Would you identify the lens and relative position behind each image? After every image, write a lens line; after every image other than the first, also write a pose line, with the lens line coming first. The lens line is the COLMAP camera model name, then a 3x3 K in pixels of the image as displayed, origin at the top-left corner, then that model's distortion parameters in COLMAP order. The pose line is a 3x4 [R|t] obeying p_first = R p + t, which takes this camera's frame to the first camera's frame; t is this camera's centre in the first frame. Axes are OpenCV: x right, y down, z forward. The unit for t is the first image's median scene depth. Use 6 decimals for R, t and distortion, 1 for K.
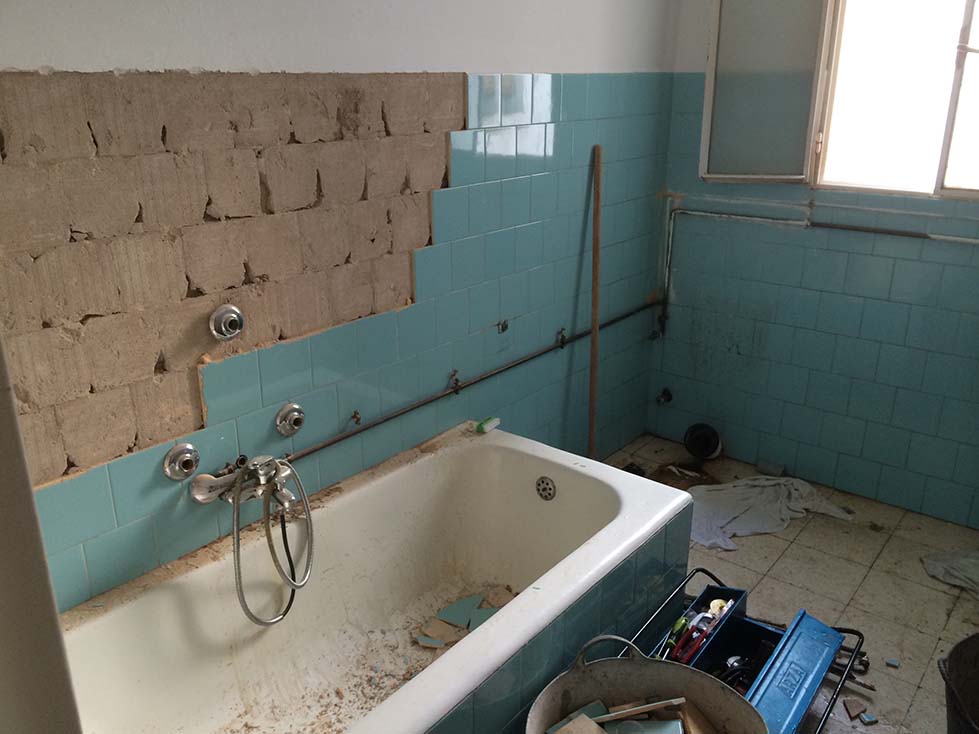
lens RADIAL K [[816.0, 0, 488.7], [0, 816.0, 362.7], [0, 0, 1]] dist [0.084296, -0.114422]
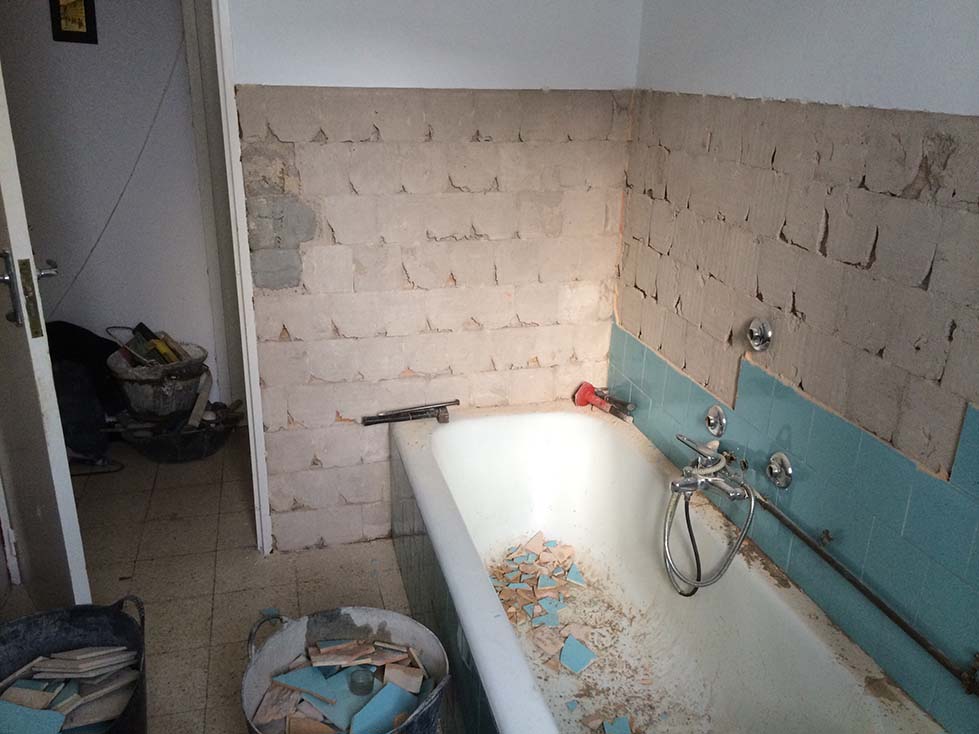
lens RADIAL K [[816.0, 0, 489.2], [0, 816.0, 369.8], [0, 0, 1]] dist [0.084296, -0.114422]
pose [[-0.594482, 0.248836, -0.764638, 0.677847], [-0.306559, 0.808962, 0.501600, -0.411002], [0.743379, 0.532599, -0.404631, 1.116166]]
